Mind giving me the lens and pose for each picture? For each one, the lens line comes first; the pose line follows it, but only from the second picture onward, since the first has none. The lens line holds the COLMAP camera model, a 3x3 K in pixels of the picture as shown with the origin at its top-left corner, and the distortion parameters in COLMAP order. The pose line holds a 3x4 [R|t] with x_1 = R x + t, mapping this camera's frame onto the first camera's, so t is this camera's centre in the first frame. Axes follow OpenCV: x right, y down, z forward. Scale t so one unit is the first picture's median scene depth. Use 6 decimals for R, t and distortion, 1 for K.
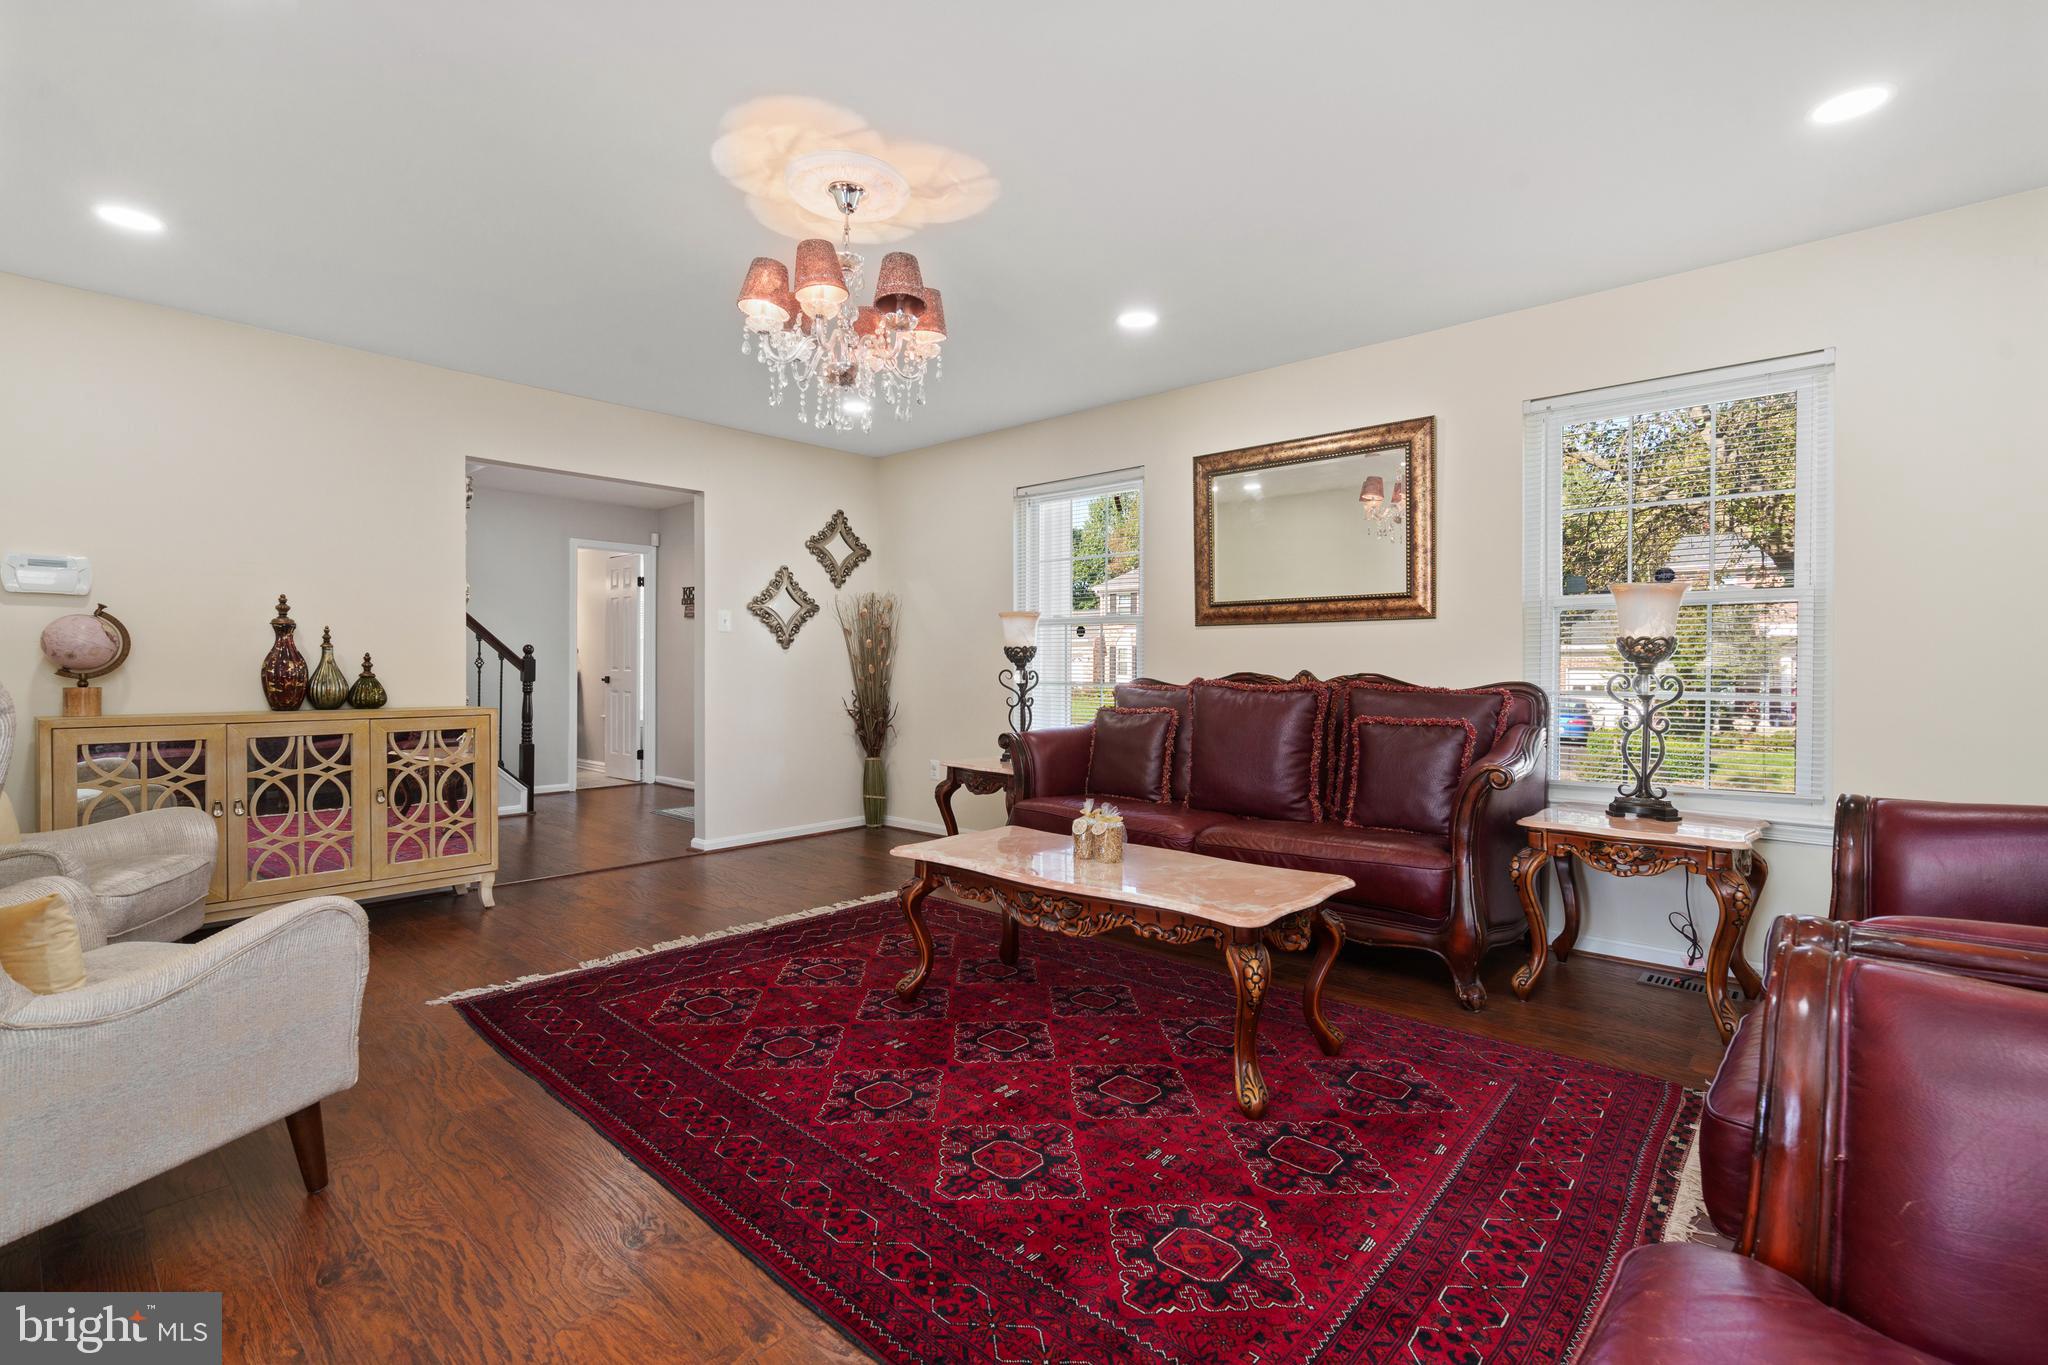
lens RADIAL K [[937.4, 0, 1025.7], [0, 937.4, 675.7], [0, 0, 1]] dist [0.000827, -0.001406]
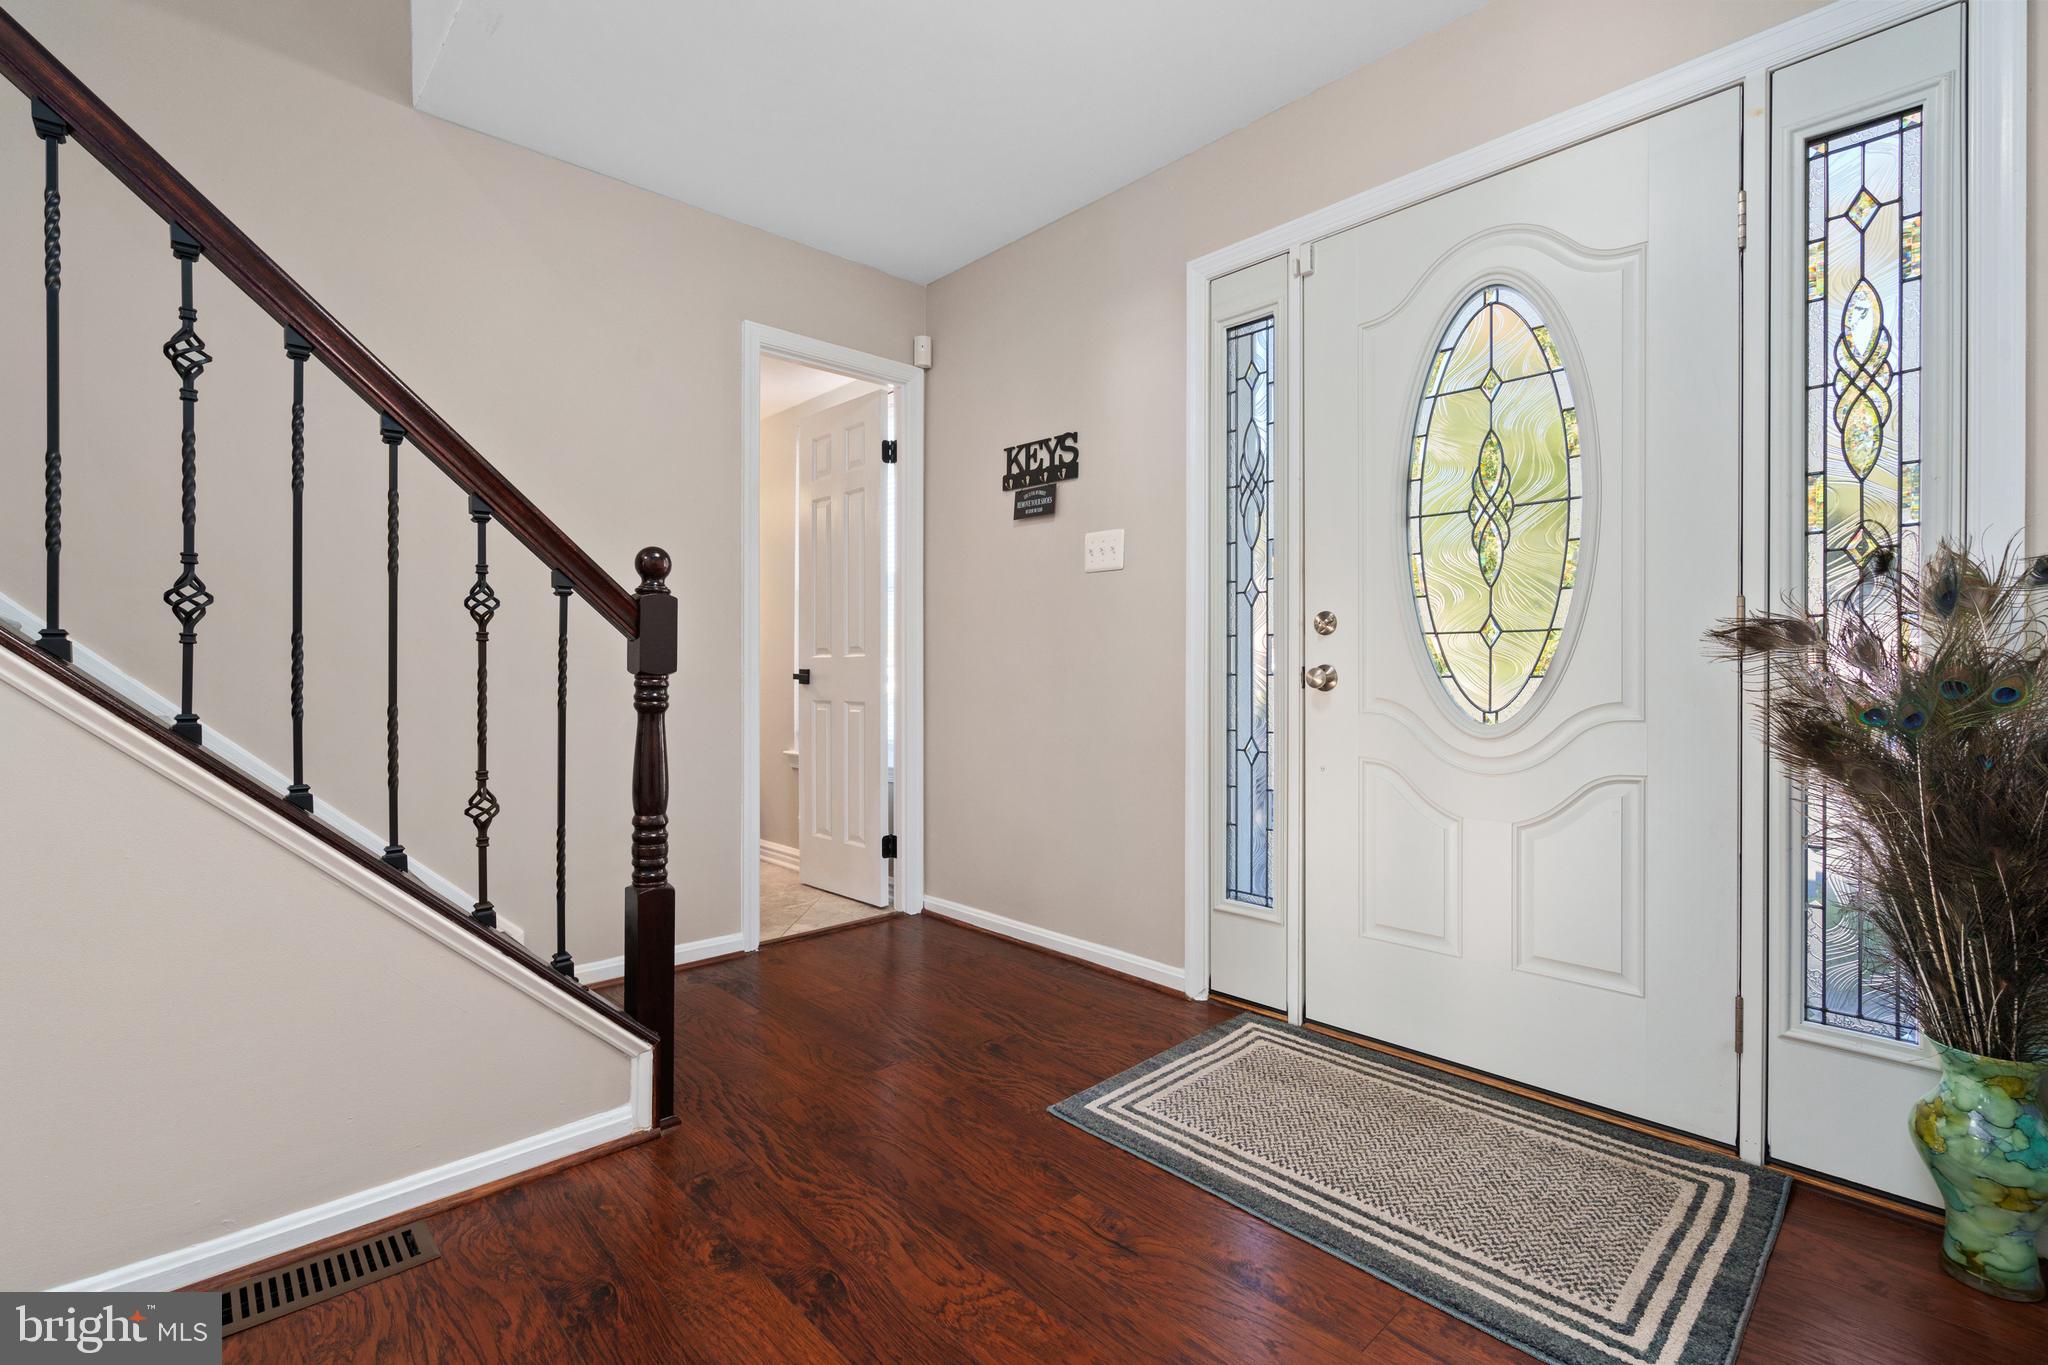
lens RADIAL K [[937.4, 0, 1023.9], [0, 937.4, 680.9], [0, 0, 1]] dist [0.000827, -0.001406]
pose [[0.995687, -0.005265, -0.092624, -0.388946], [0.005256, 0.999986, -0.000337, 0.009139], [0.092625, -0.000151, 0.995701, 0.720437]]
